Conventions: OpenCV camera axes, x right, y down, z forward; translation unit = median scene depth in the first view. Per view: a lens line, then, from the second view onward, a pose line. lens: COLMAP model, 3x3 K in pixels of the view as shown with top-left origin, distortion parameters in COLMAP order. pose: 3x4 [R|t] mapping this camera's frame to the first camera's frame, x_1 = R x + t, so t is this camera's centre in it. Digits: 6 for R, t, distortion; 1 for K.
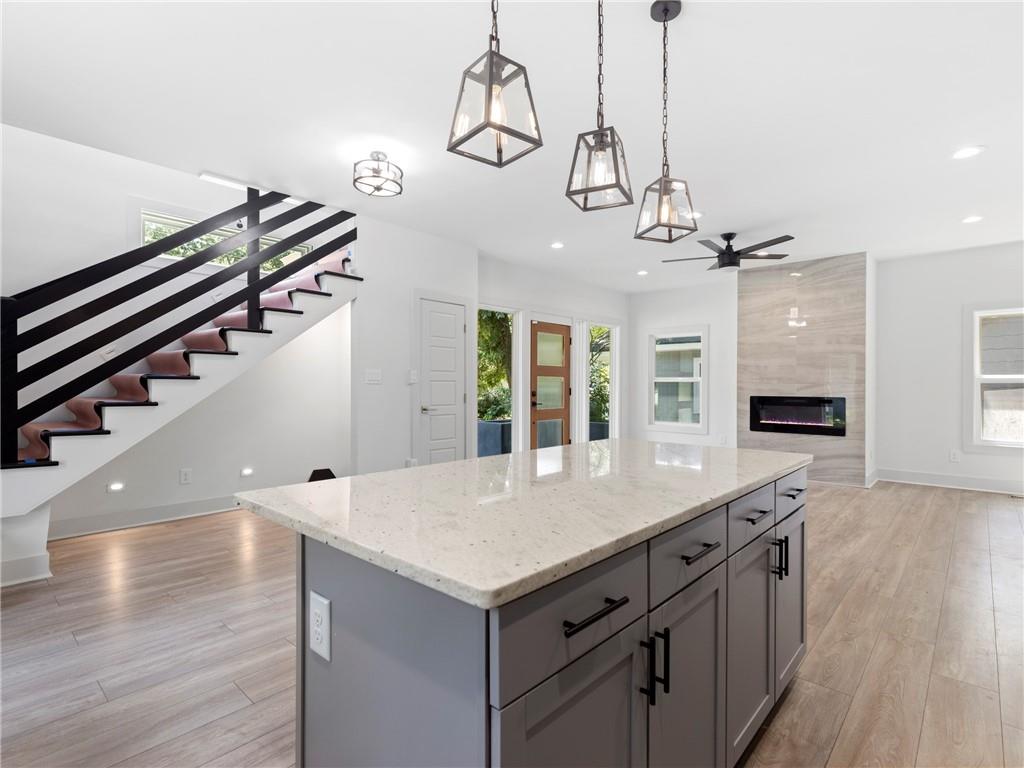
lens RADIAL K [[515.4, 0, 500.9], [0, 515.4, 386.7], [0, 0, 1]] dist [0.004000, -0.001286]
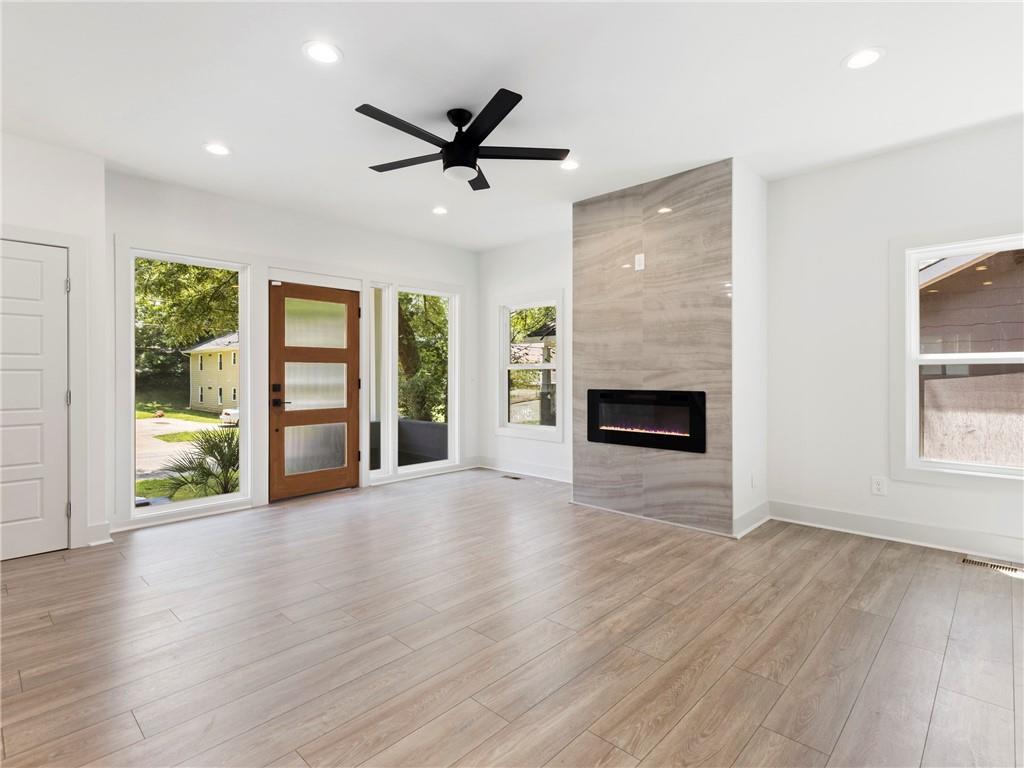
lens RADIAL K [[515.4, 0, 515.9], [0, 515.4, 375.4], [0, 0, 1]] dist [0.004000, -0.001286]
pose [[0.999684, -0.006604, -0.024244, 0.429477], [0.006565, 0.999977, -0.001706, 0.000598], [0.024255, 0.001546, 0.999705, 0.346716]]
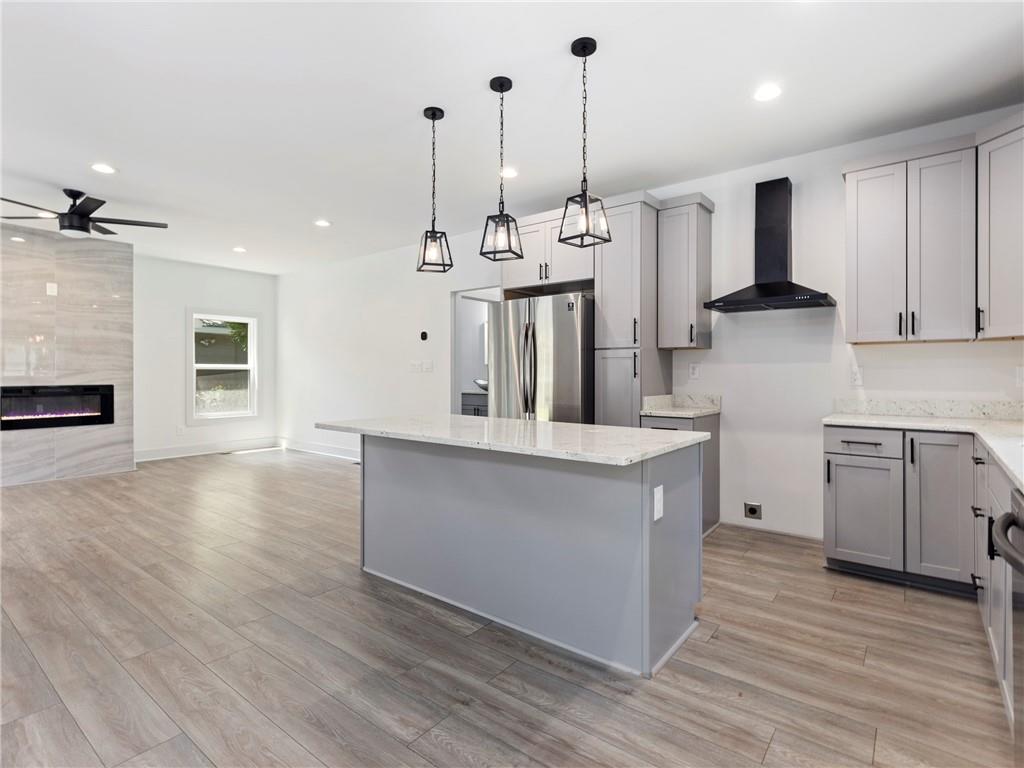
lens RADIAL K [[515.4, 0, 511.4], [0, 515.4, 377.6], [0, 0, 1]] dist [0.004000, -0.001286]
pose [[-0.070892, -0.011442, 0.997418, -0.361256], [0.003277, 0.999926, 0.011703, -0.001591], [-0.997479, 0.004098, -0.070849, 0.290536]]
